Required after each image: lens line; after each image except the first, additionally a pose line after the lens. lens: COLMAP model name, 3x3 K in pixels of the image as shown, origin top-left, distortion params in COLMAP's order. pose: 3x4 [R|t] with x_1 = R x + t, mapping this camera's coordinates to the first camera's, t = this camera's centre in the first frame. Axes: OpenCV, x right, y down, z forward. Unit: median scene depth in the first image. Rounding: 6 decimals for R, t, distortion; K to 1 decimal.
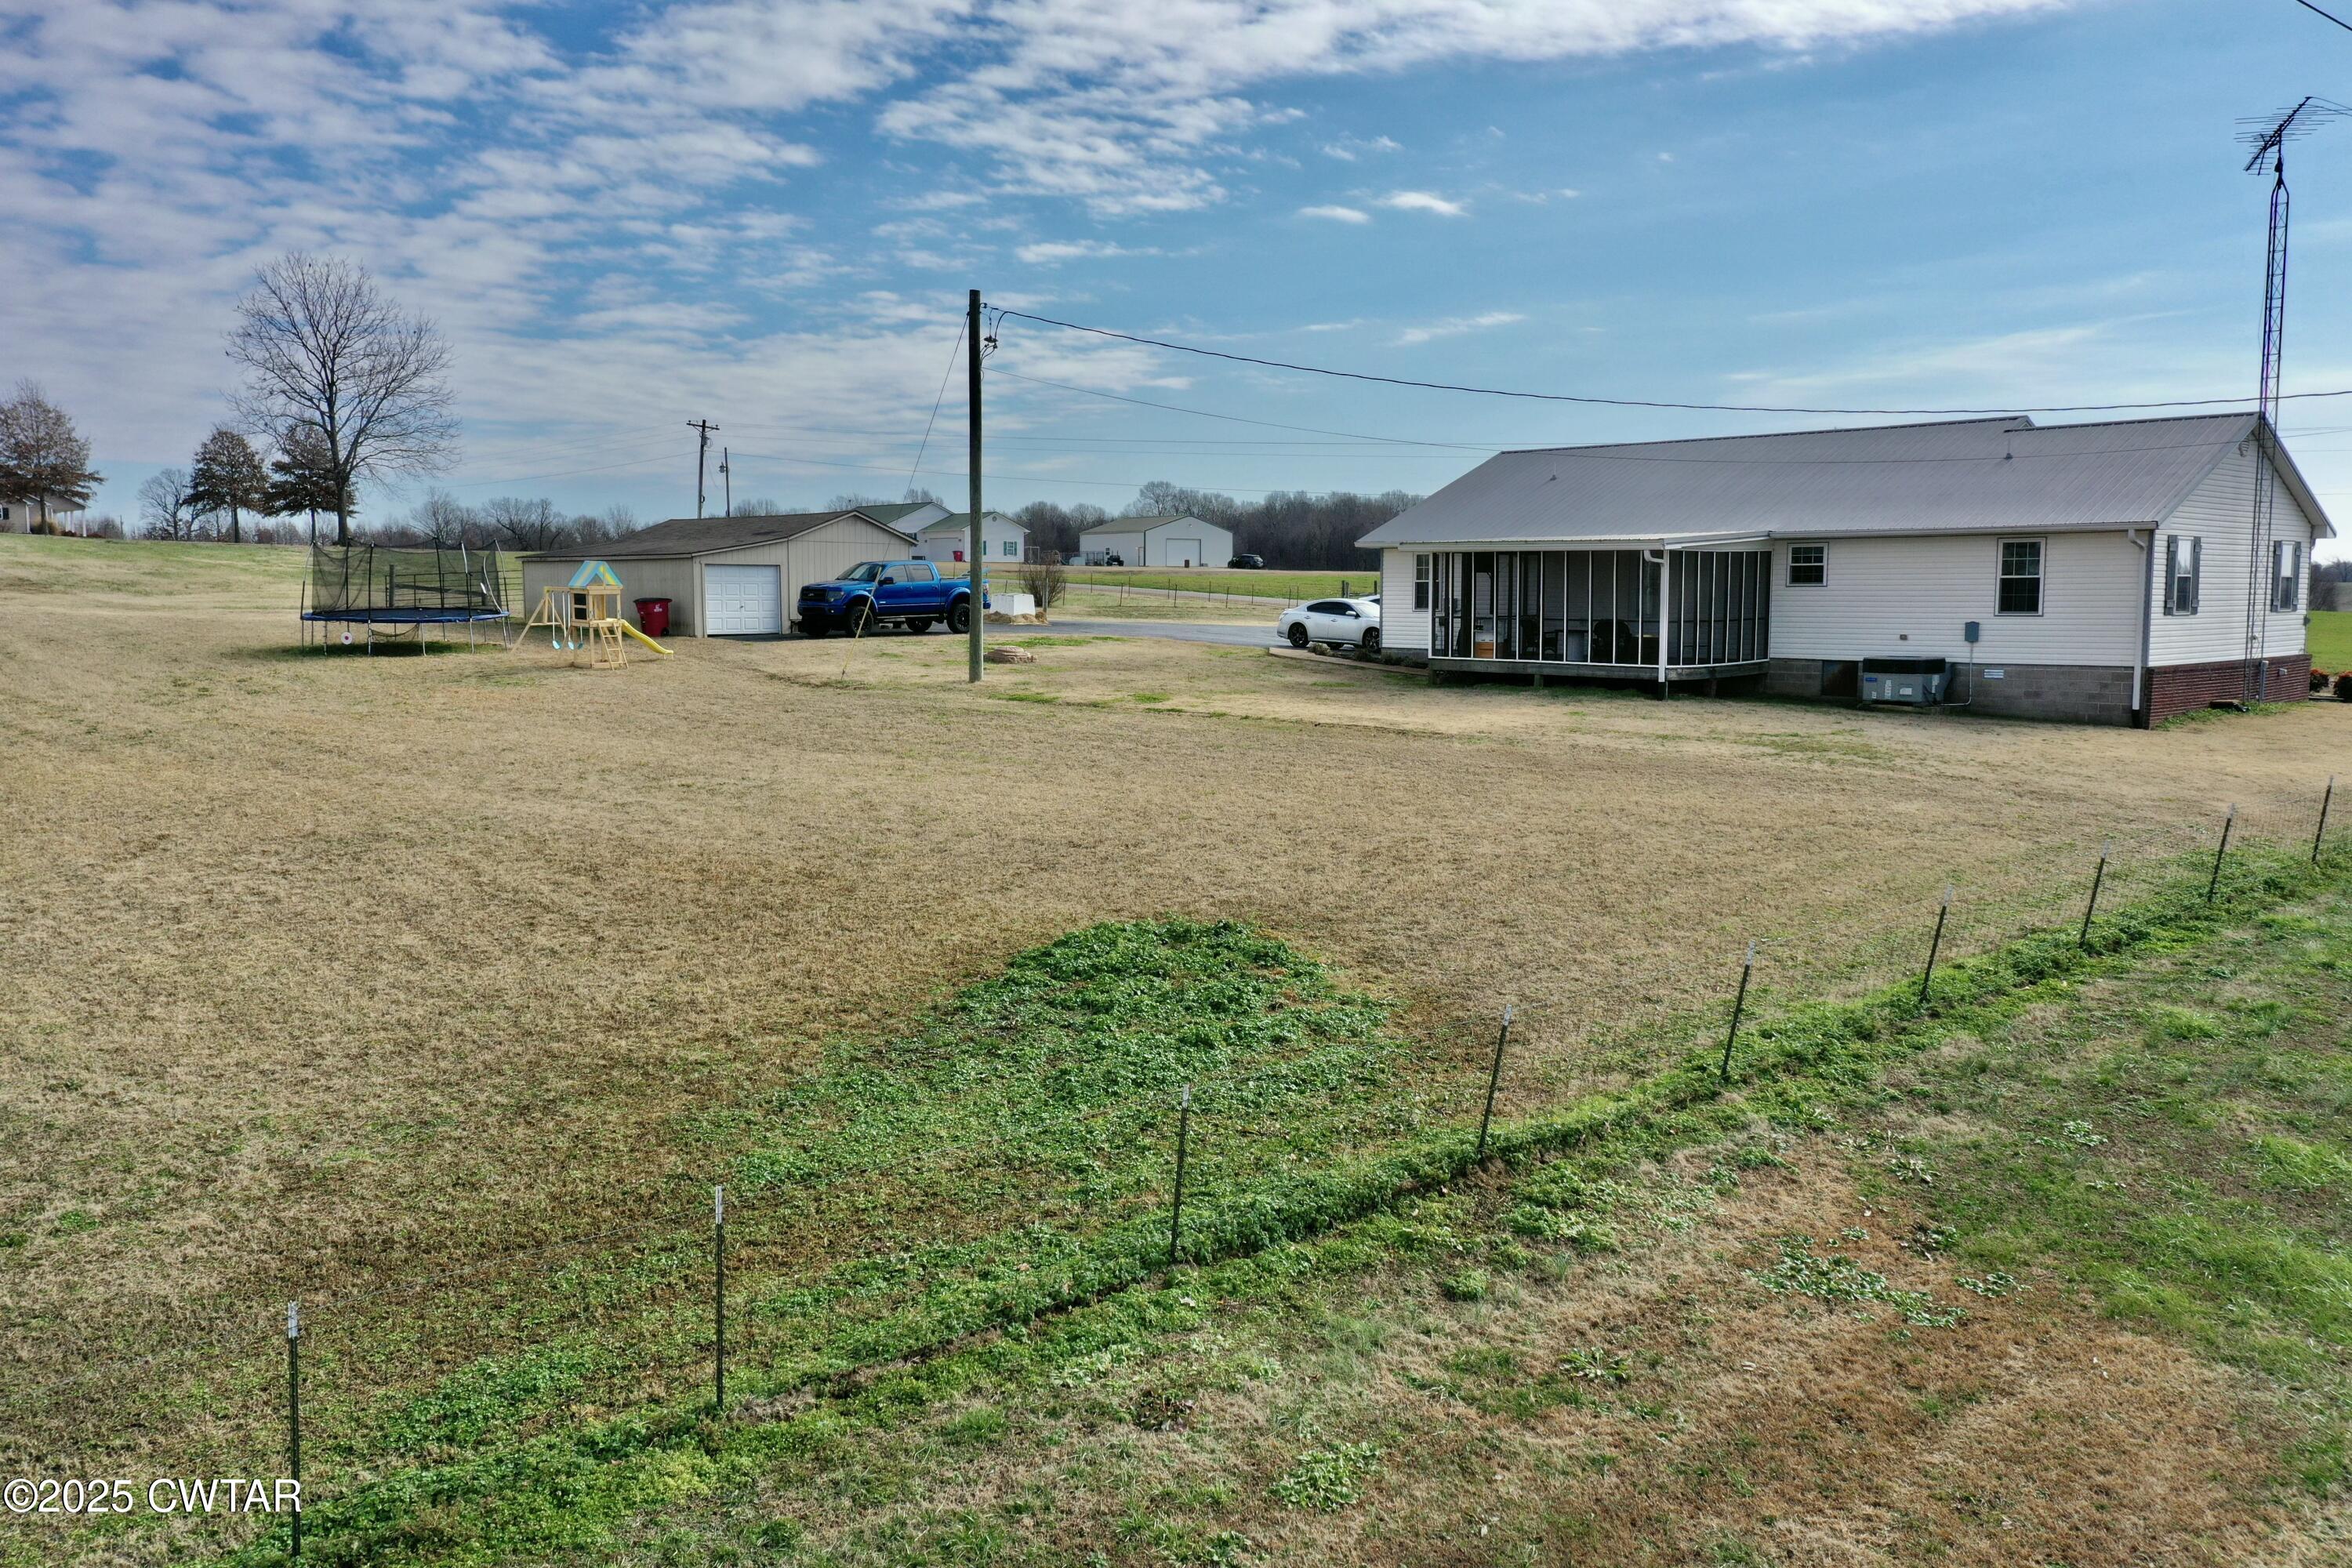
lens RADIAL K [[1935.4, 0, 1168.4], [0, 1935.4, 718.4], [0, 0, 1]] dist [0.031510, -0.008144]
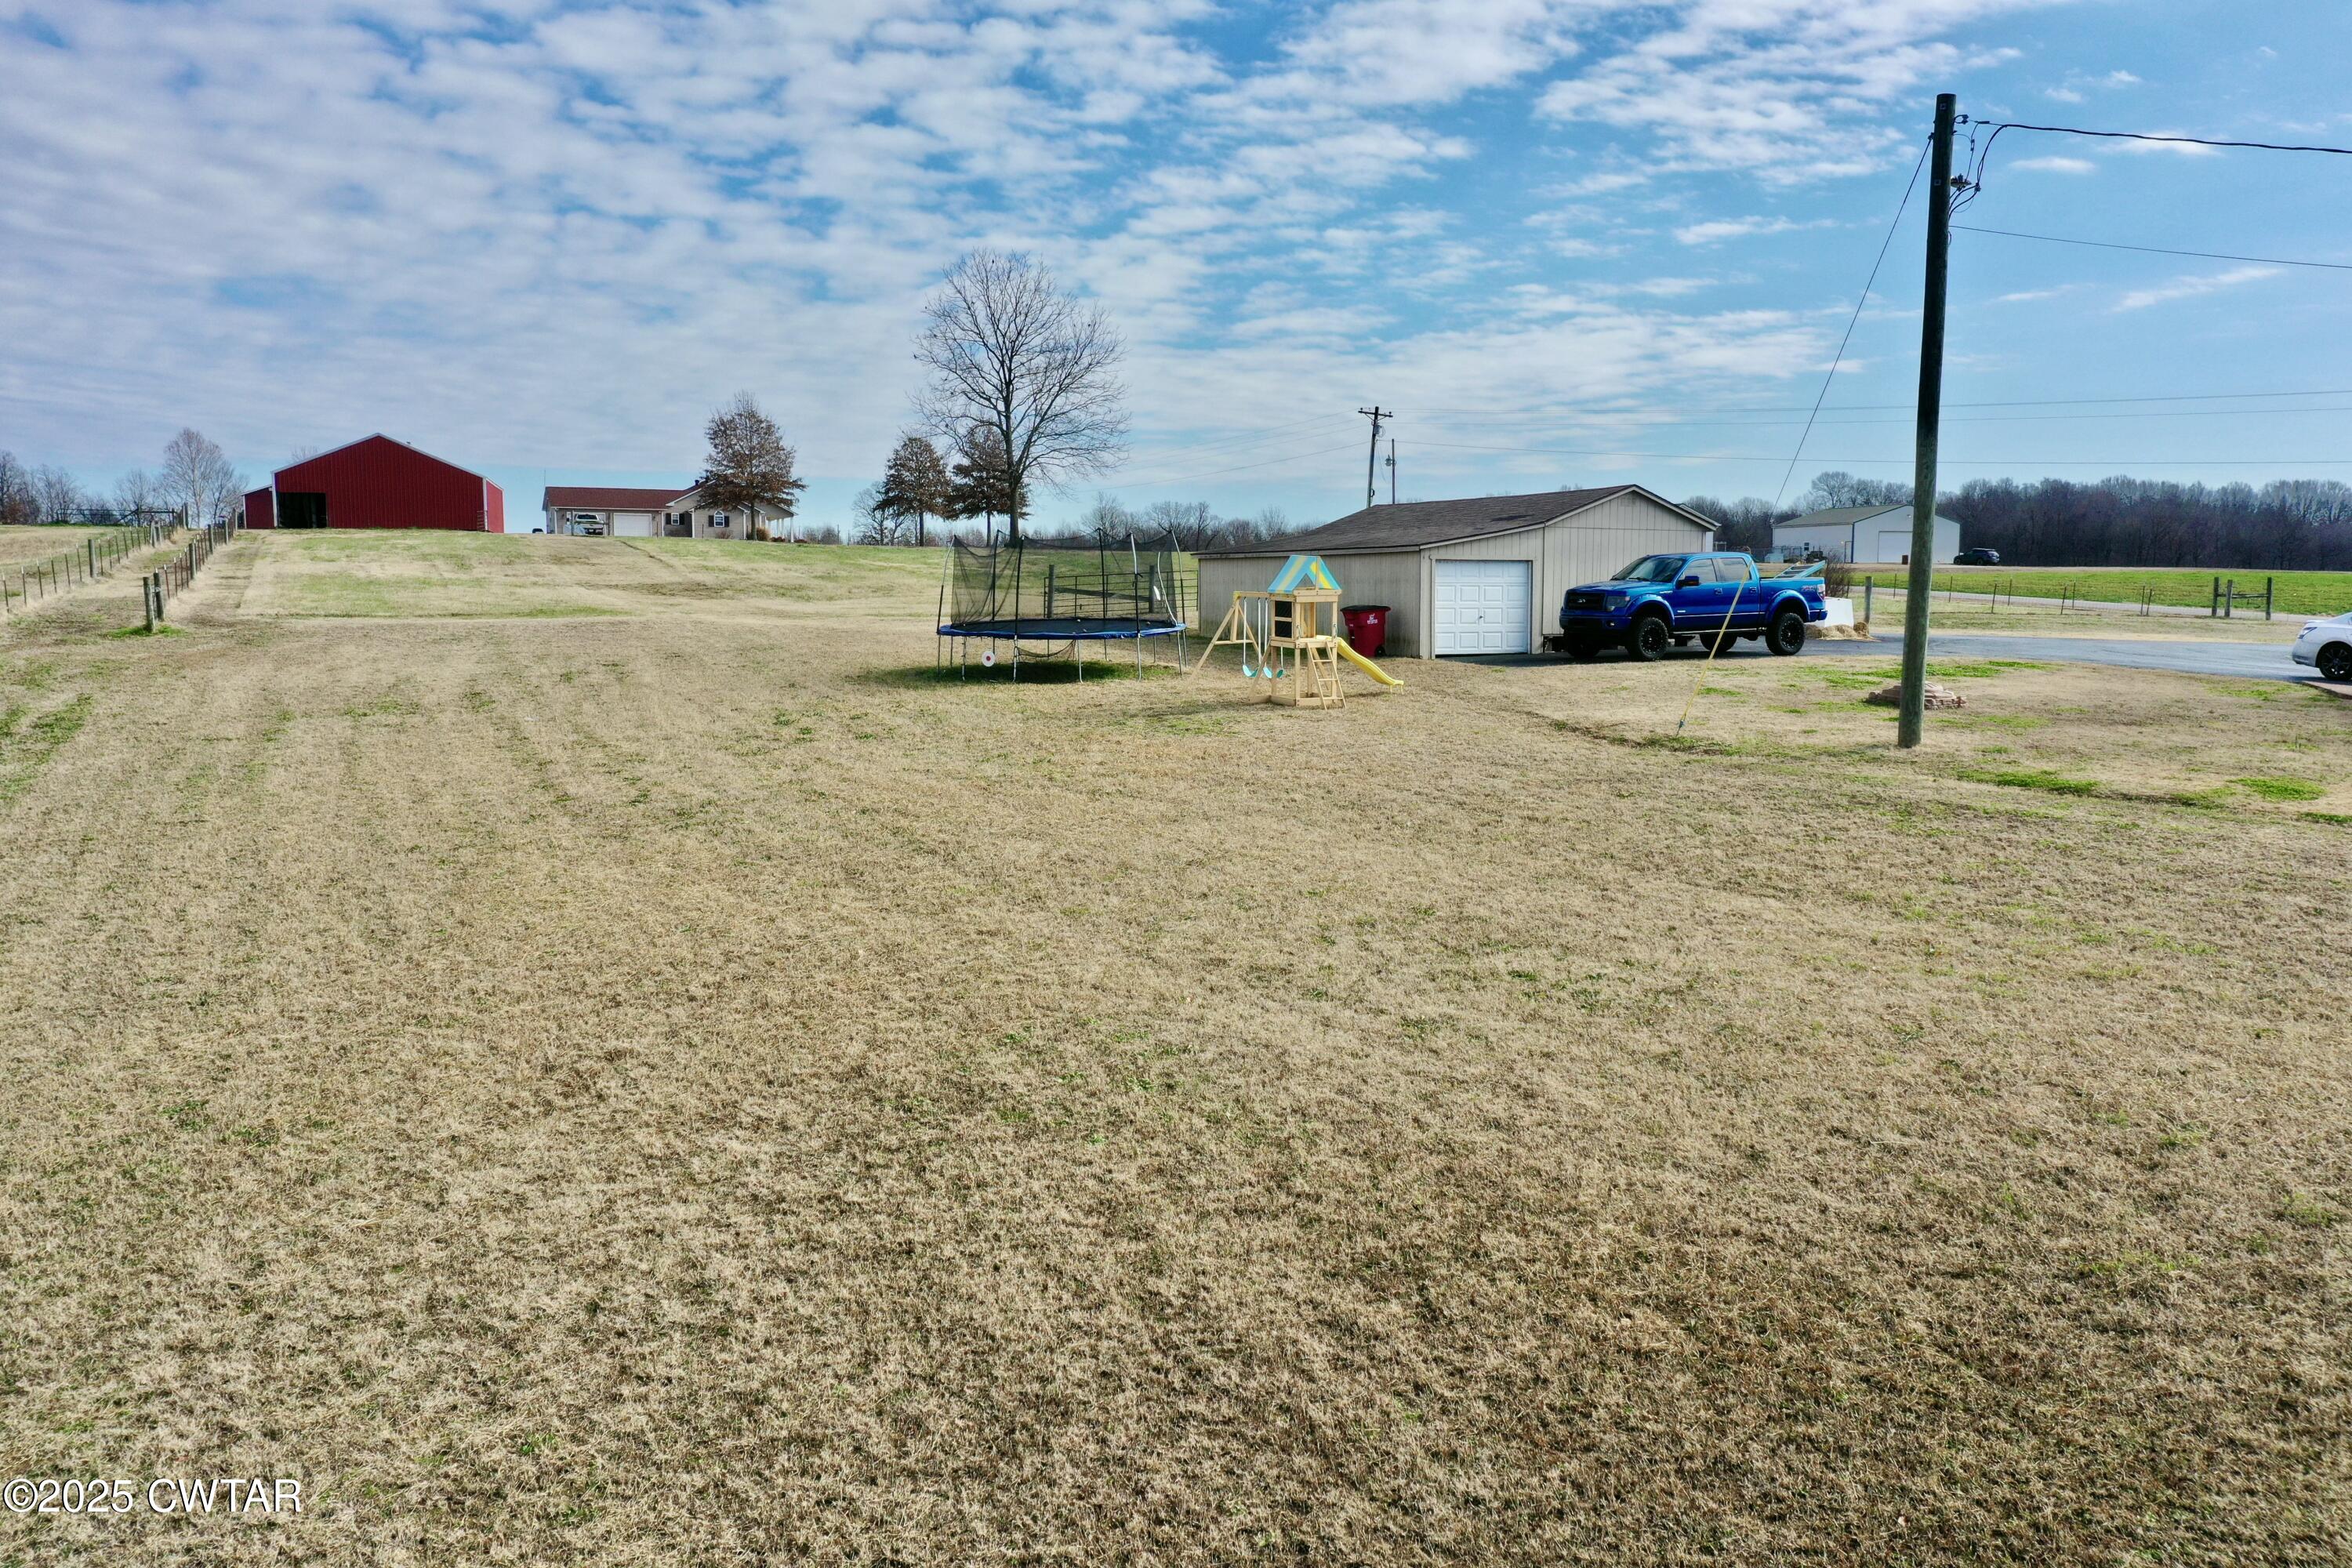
lens RADIAL K [[1862.8, 0, 1172.1], [0, 1862.8, 792.2], [0, 0, 1]] dist [0.021858, -0.000395]
pose [[0.948381, 0.032505, -0.315464, -0.041578], [-0.019263, 0.998801, 0.045003, -0.008159], [0.316549, -0.036603, 0.947870, 0.113106]]
